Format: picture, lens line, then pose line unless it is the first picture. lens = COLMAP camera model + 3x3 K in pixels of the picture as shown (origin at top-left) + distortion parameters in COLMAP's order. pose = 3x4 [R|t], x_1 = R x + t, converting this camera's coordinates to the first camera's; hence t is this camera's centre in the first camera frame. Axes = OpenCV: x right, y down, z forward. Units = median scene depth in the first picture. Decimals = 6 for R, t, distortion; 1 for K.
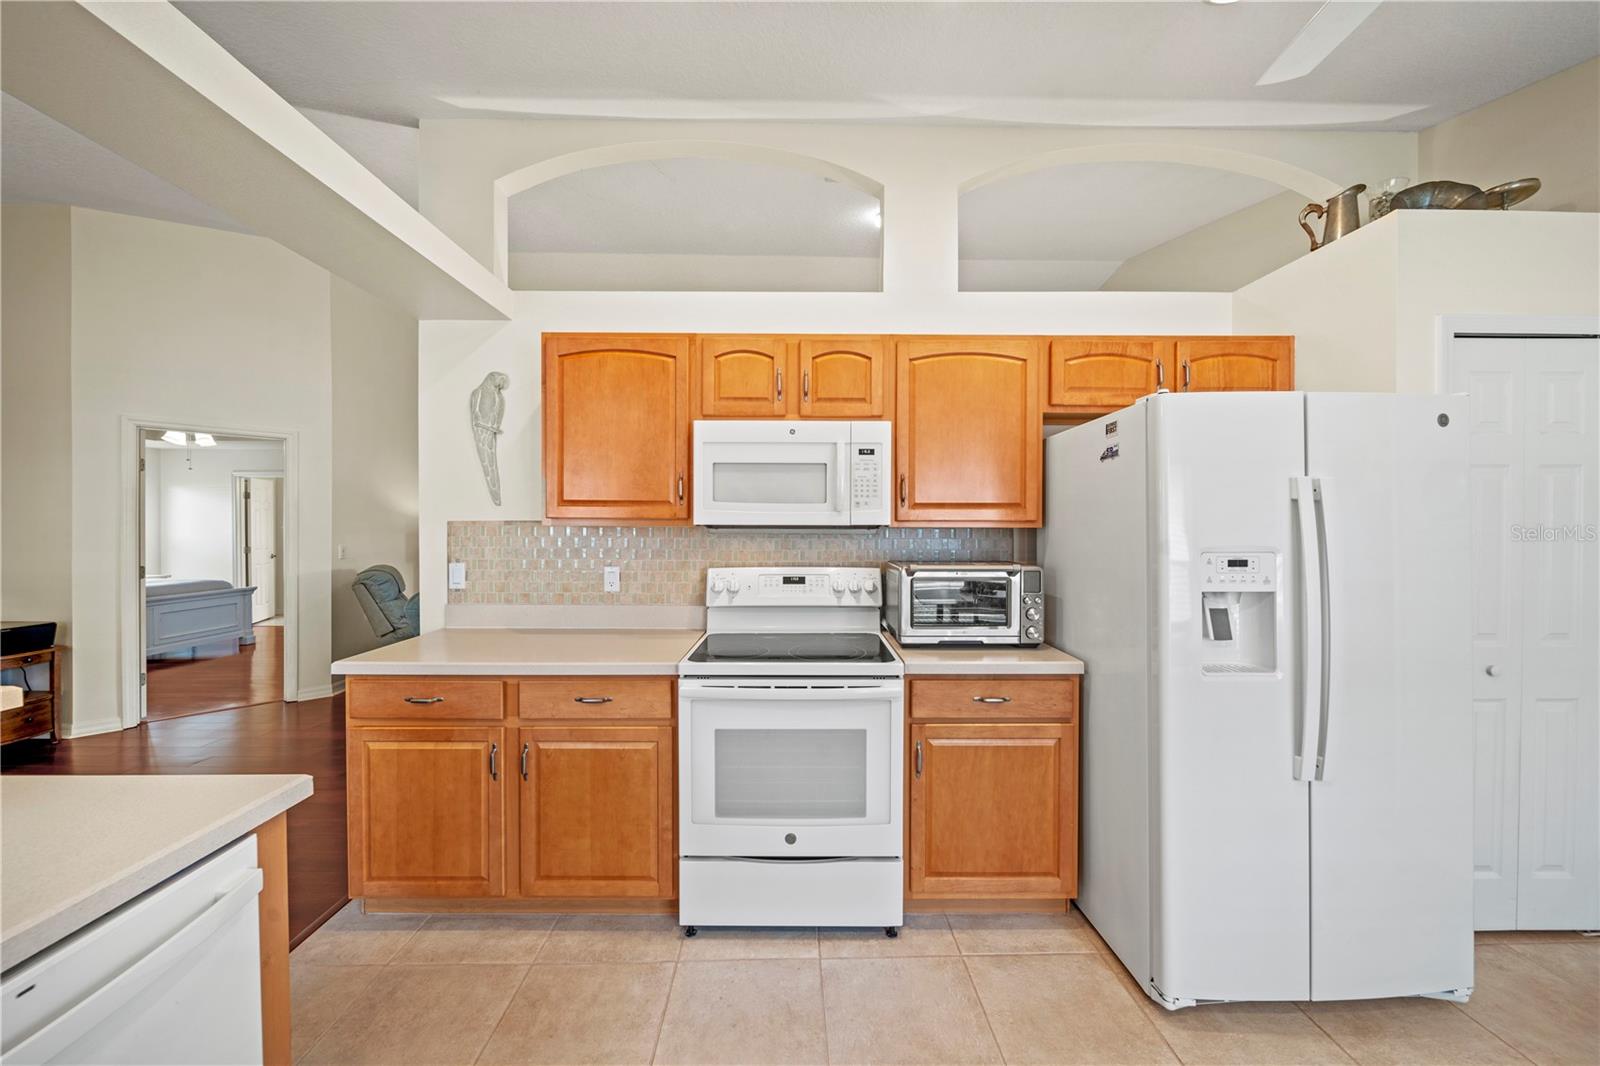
lens RADIAL K [[572.4, 0, 802.9], [0, 572.4, 532.3], [0, 0, 1]] dist [-0.003414, -0.000568]
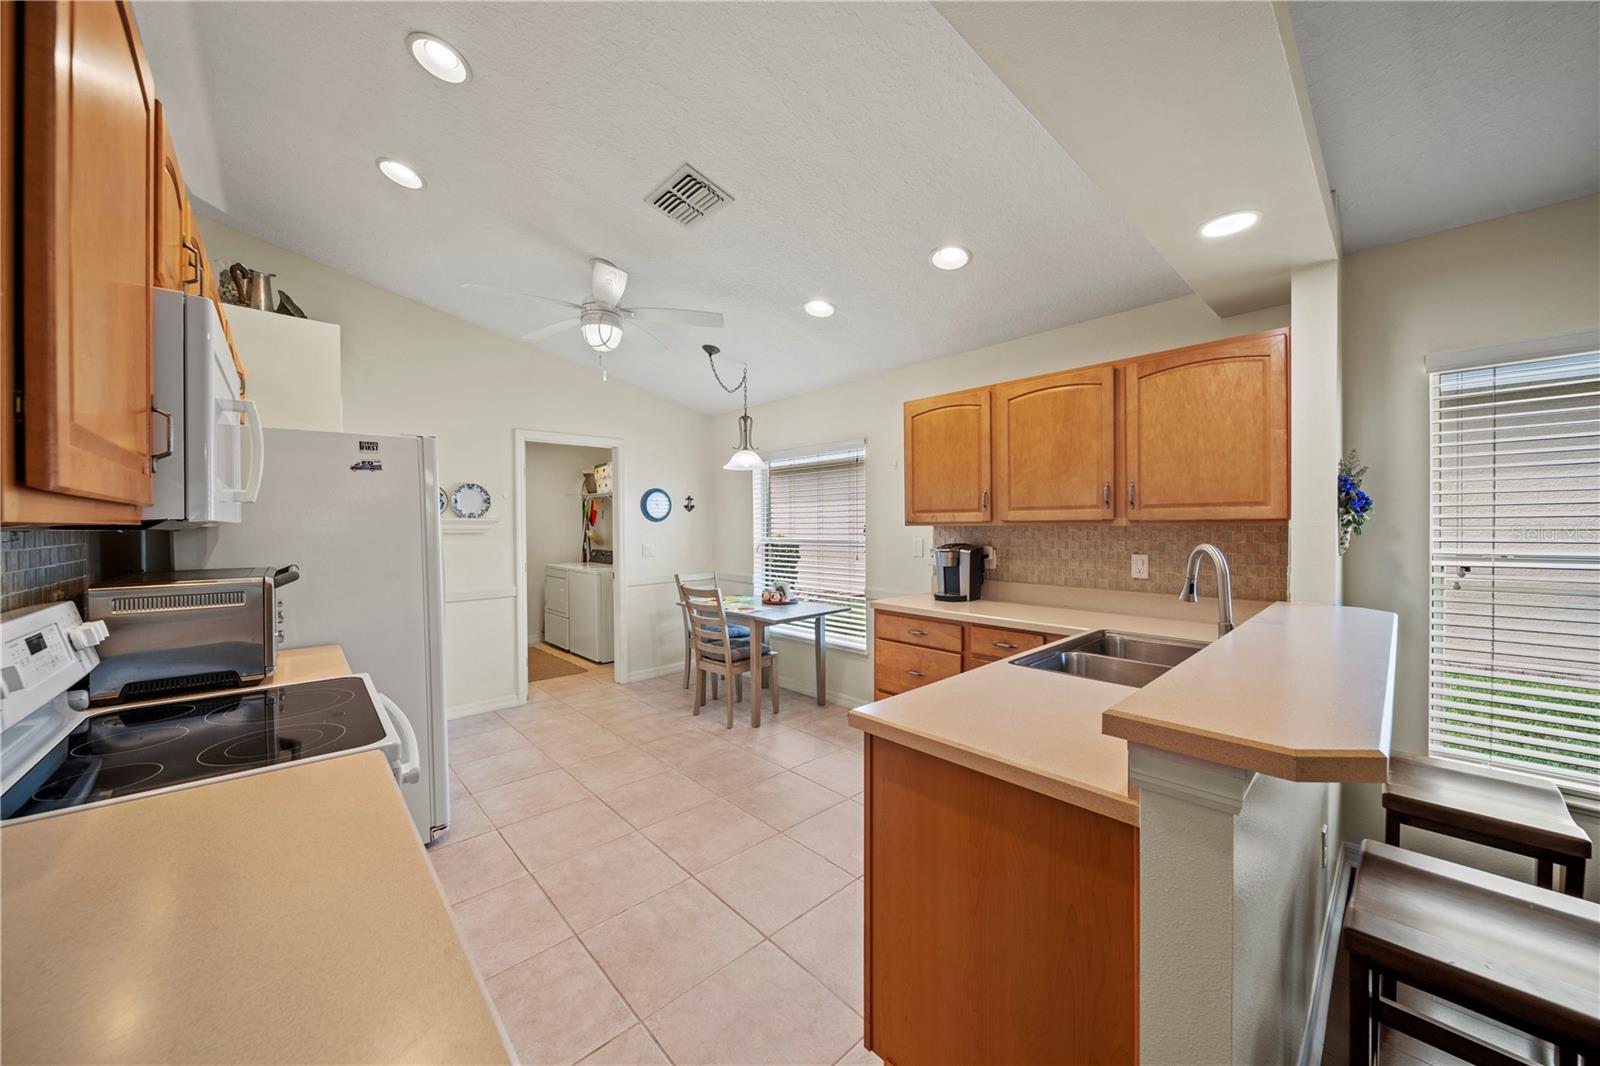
lens RADIAL K [[572.4, 0, 798.1], [0, 572.4, 525.7], [0, 0, 1]] dist [-0.003414, -0.000568]
pose [[-0.662869, 0.000842, 0.748735, -0.858081], [0.014049, 0.999837, 0.011313, -0.007835], [-0.748604, 0.018018, -0.662773, 0.950786]]
